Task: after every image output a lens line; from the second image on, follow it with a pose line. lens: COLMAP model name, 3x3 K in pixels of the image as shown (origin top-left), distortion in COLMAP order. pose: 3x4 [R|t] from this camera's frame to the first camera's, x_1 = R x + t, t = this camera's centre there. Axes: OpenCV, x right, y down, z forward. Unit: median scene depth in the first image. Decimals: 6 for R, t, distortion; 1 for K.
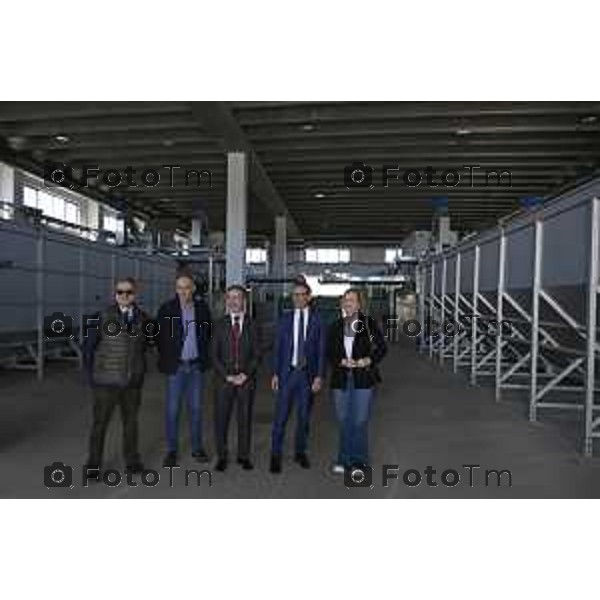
lens RADIAL K [[477.1, 0, 267.1], [0, 477.1, 312.2], [0, 0, 1]] dist [-0.013657, -0.004834]
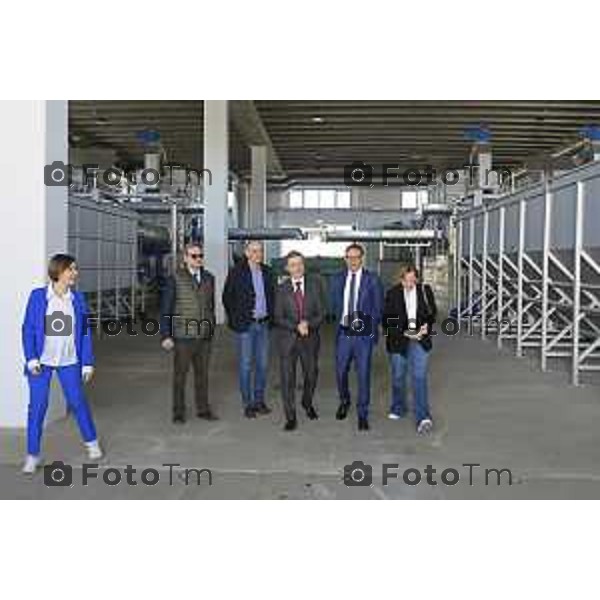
lens RADIAL K [[705.8, 0, 300.0], [0, 705.8, 300.0], [0, 0, 1]] dist [-0.057213, 0.006628]
pose [[0.994878, -0.012173, 0.100345, -0.038064], [0.009605, 0.999615, 0.026043, 0.002967], [-0.100623, -0.024946, 0.994612, -0.096074]]
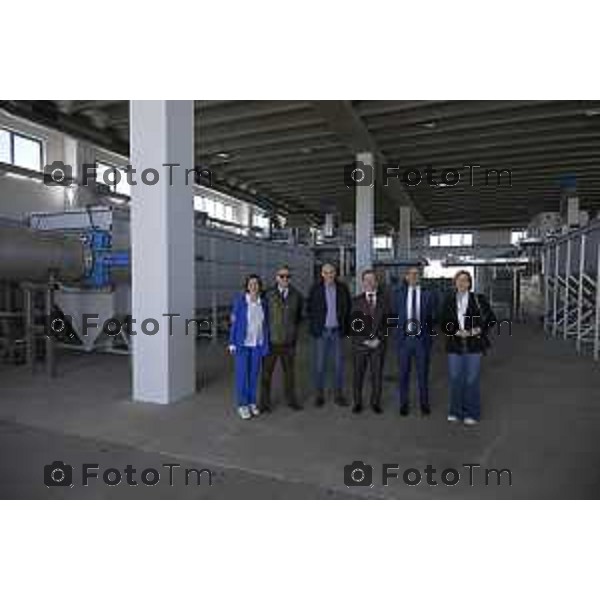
lens RADIAL K [[419.5, 0, 284.3], [0, 419.5, 300.9], [0, 0, 1]] dist [0.003330, 0.001506]
pose [[0.968534, -0.002126, -0.248872, -0.000603], [0.006382, 0.999847, 0.016295, 0.000929], [0.248799, -0.017371, 0.968399, -0.024340]]
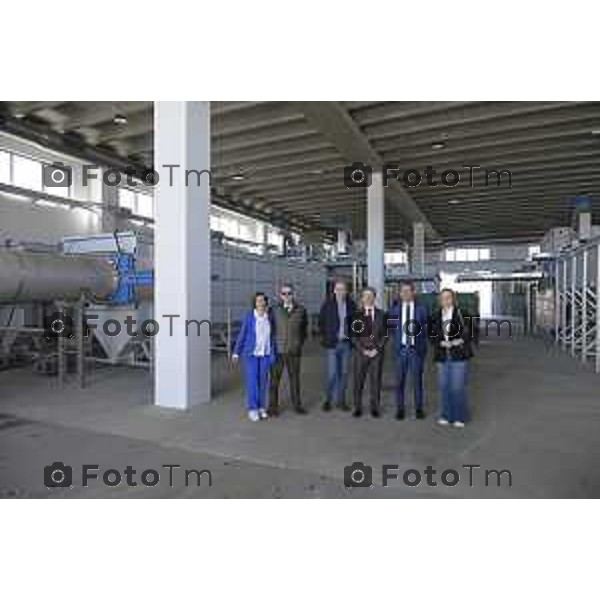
lens RADIAL K [[419.5, 0, 284.3], [0, 419.5, 300.9], [0, 0, 1]] dist [0.003330, 0.001506]
pose [[0.958514, -0.018114, -0.284468, 0.009744], [0.012280, 0.999676, -0.022278, 0.001059], [0.284780, 0.017860, 0.958427, -0.044651]]
